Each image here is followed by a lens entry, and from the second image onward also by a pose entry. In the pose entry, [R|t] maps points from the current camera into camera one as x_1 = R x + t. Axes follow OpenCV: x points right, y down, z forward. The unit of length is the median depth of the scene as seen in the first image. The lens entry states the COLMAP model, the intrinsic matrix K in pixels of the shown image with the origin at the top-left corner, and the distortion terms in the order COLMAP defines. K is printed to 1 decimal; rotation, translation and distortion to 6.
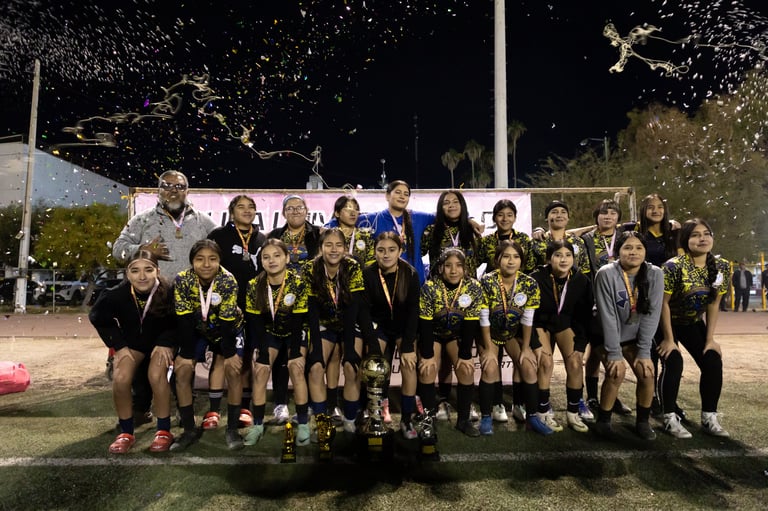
lens RADIAL K [[556.4, 0, 381.2], [0, 556.4, 250.0], [0, 0, 1]] dist [0.004061, 0.003581]
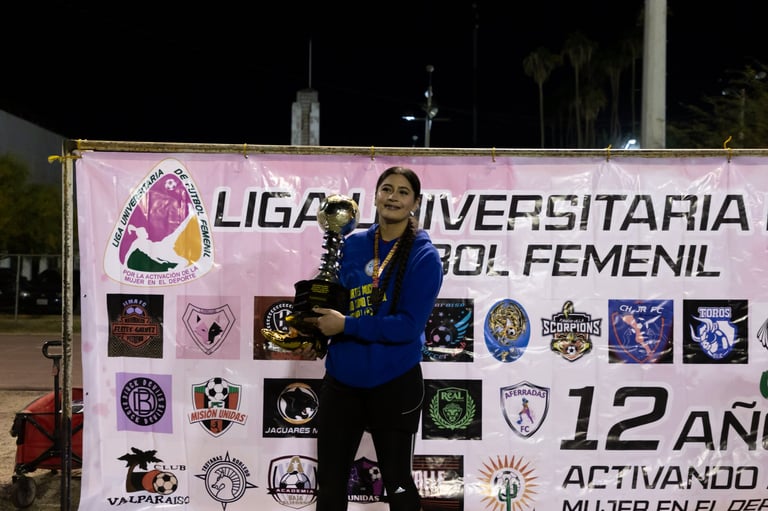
lens RADIAL K [[914.9, 0, 383.8], [0, 914.9, 269.0], [0, 0, 1]] dist [0.071879, -0.090550]
pose [[0.999758, 0.013763, -0.017179, -0.164934], [-0.012692, 0.998059, 0.060967, -0.055849], [0.017984, -0.060735, 0.997992, 0.191962]]
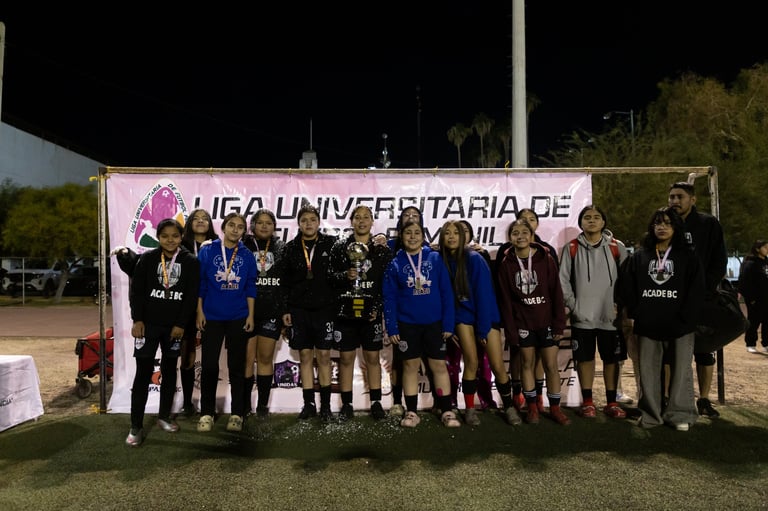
lens RADIAL K [[595.4, 0, 382.9], [0, 595.4, 256.6], [0, 0, 1]] dist [-0.007371, -0.003557]
pose [[0.999966, -0.000484, 0.008284, -0.050537], [0.000149, 0.999184, 0.040391, -0.018113], [-0.008297, -0.040389, 0.999150, 0.140666]]
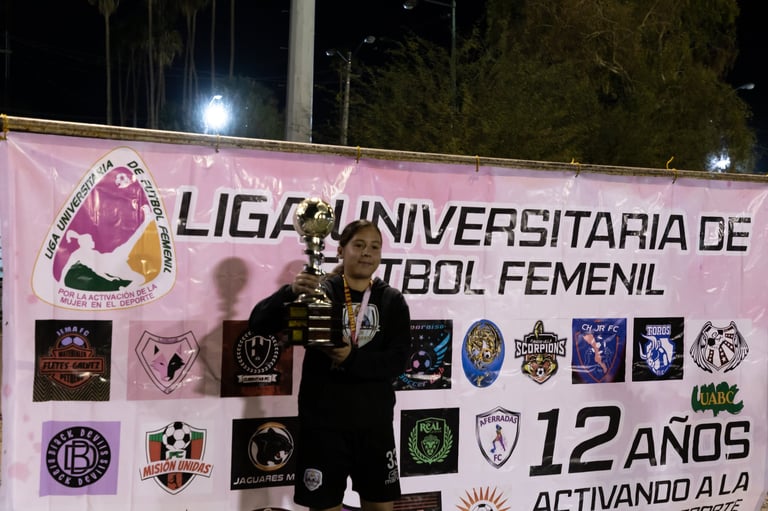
lens RADIAL K [[1097.4, 0, 384.0], [0, 1097.4, 268.3], [0, 0, 1]] dist [0.088167, -0.046618]
pose [[0.900591, 0.021589, 0.434130, -0.589096], [-0.058248, 0.995752, 0.071315, -0.086734], [-0.430746, -0.089513, 0.898023, 0.234504]]
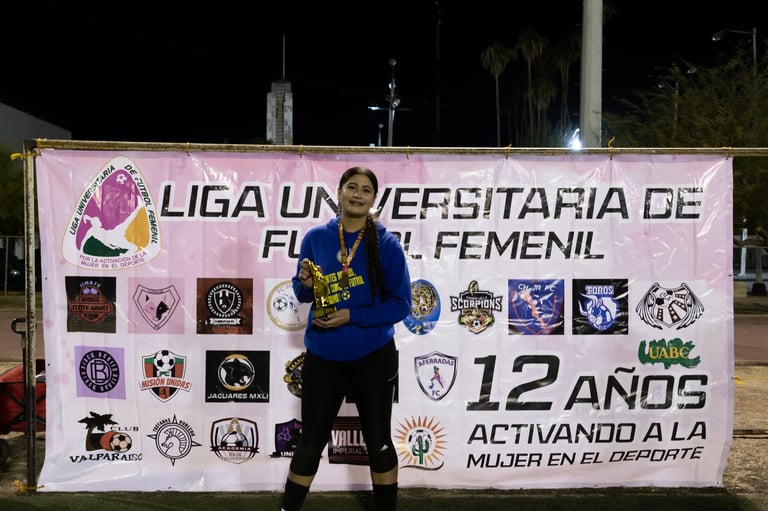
lens RADIAL K [[849.5, 0, 380.5], [0, 849.5, 259.6], [0, 0, 1]] dist [0.031049, -0.007429]
pose [[0.999904, 0.010157, 0.009388, -0.111020], [-0.010845, 0.997018, 0.076406, -0.067654], [-0.008584, -0.076500, 0.997033, 0.143222]]
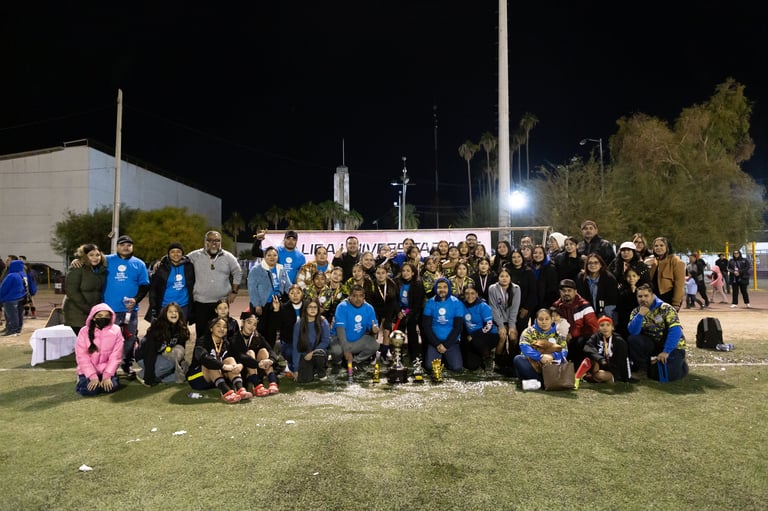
lens RADIAL K [[556.4, 0, 381.2], [0, 556.4, 250.0], [0, 0, 1]] dist [0.004061, 0.003581]
pose [[0.999152, -0.008397, -0.040315, 0.003459], [0.009967, 0.999193, 0.038902, -0.127859], [0.039956, -0.039271, 0.998429, -0.806229]]
